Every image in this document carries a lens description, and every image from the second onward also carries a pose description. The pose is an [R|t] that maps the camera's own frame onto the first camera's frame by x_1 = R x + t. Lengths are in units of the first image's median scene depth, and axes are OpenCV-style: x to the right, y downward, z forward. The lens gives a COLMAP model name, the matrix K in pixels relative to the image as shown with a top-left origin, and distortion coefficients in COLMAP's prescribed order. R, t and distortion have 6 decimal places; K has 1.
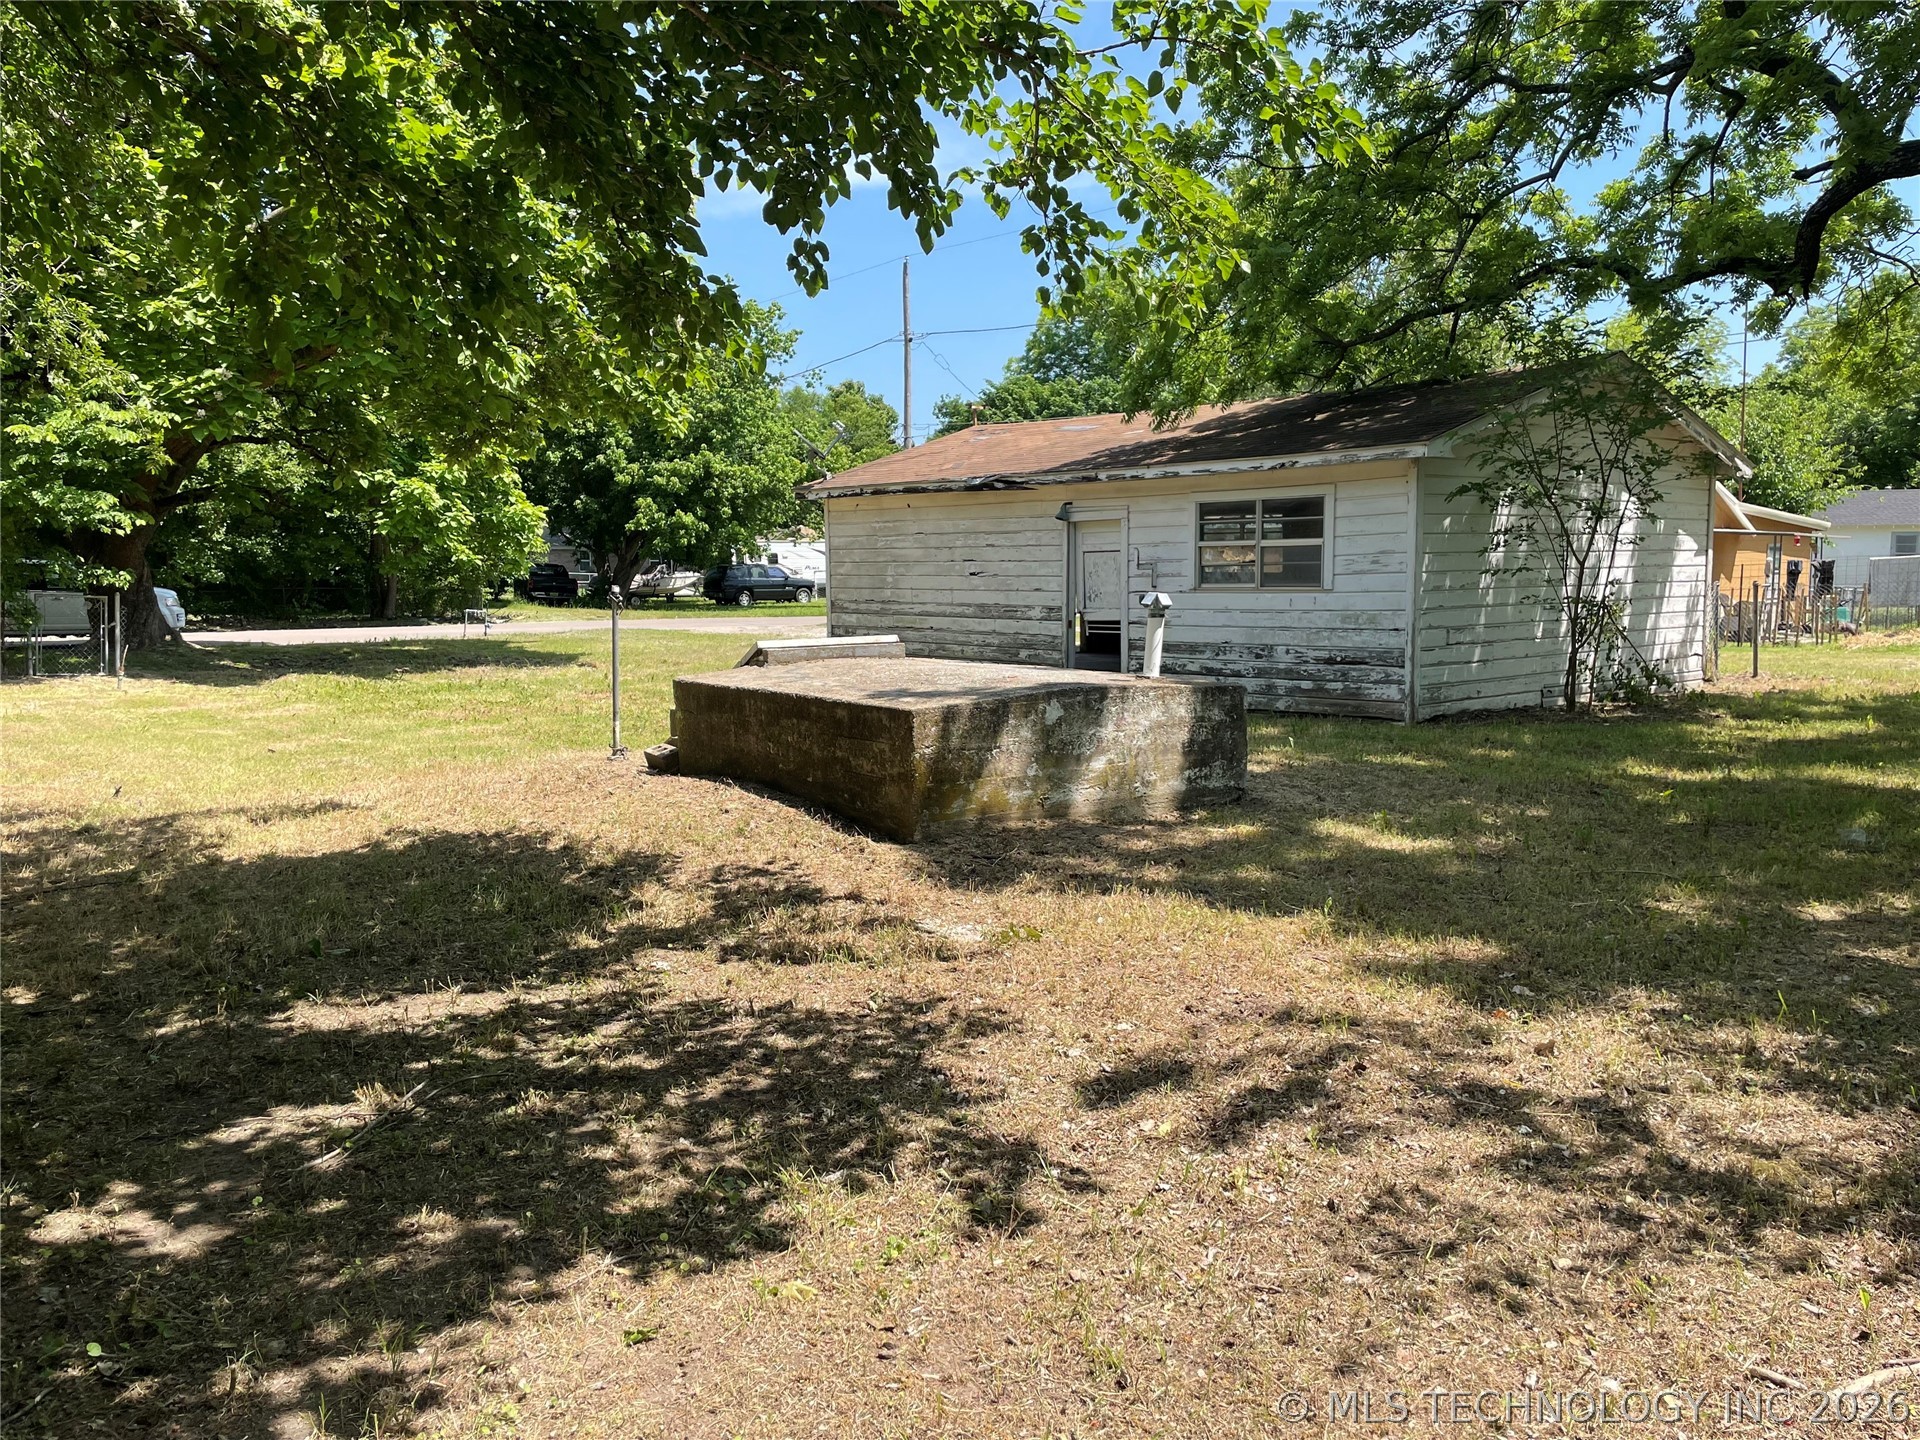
lens RADIAL K [[1440.3, 0, 960.0], [0, 1440.3, 720.0], [0, 0, 1]] dist [0.106656, -0.068518]
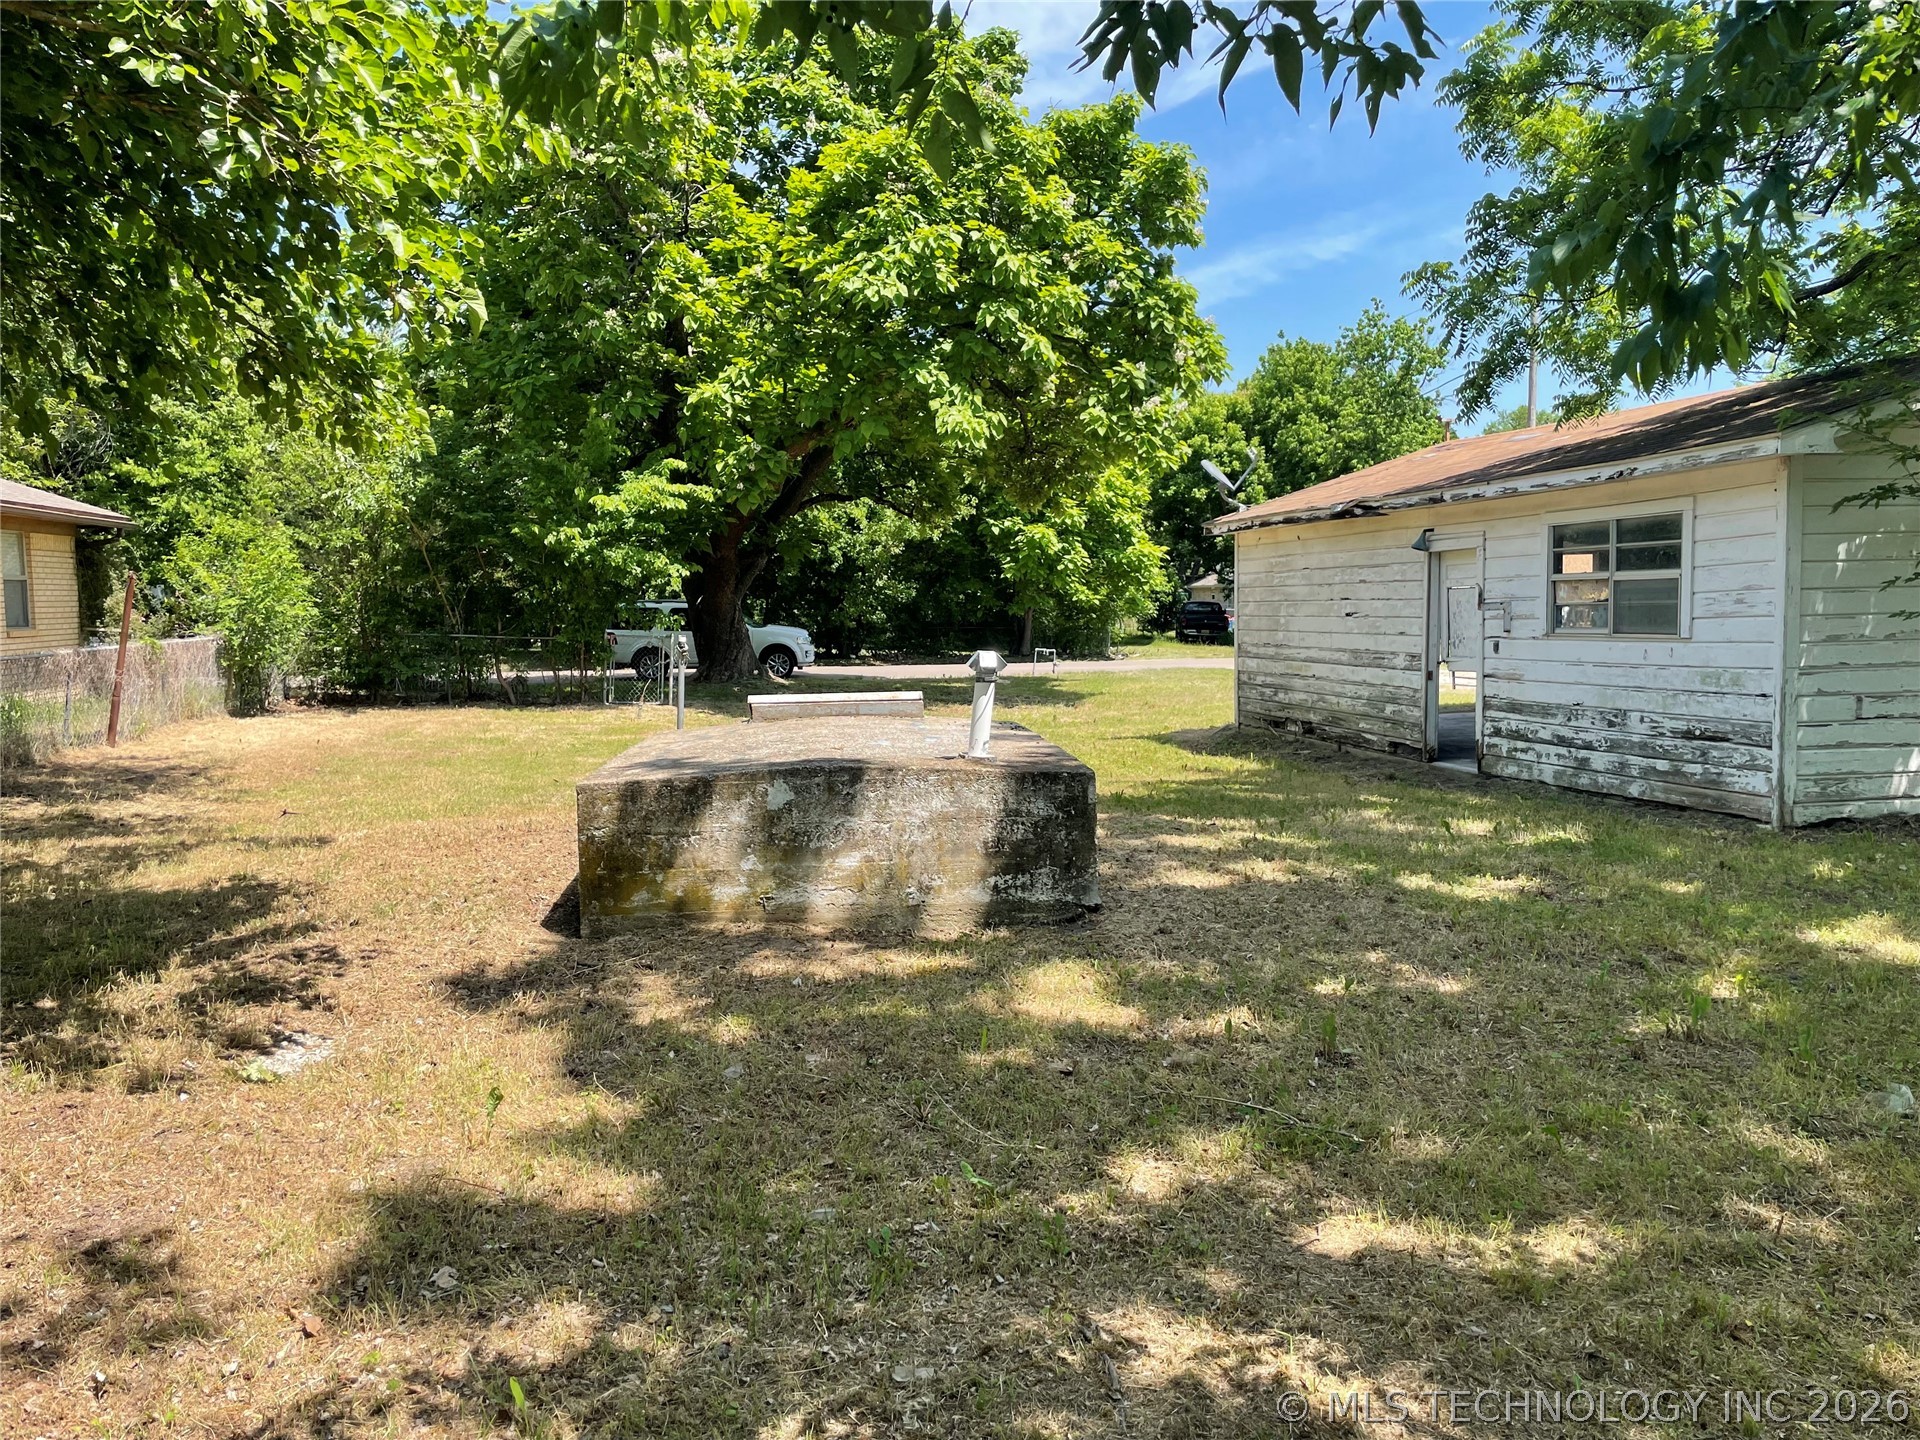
lens RADIAL K [[1440.3, 0, 960.0], [0, 1440.3, 720.0], [0, 0, 1]] dist [0.106656, -0.068518]
pose [[0.876309, 0.033188, -0.480605, 0.282150], [-0.044475, 0.998937, -0.012113, -0.022016], [0.479692, 0.031989, 0.876854, 0.161607]]
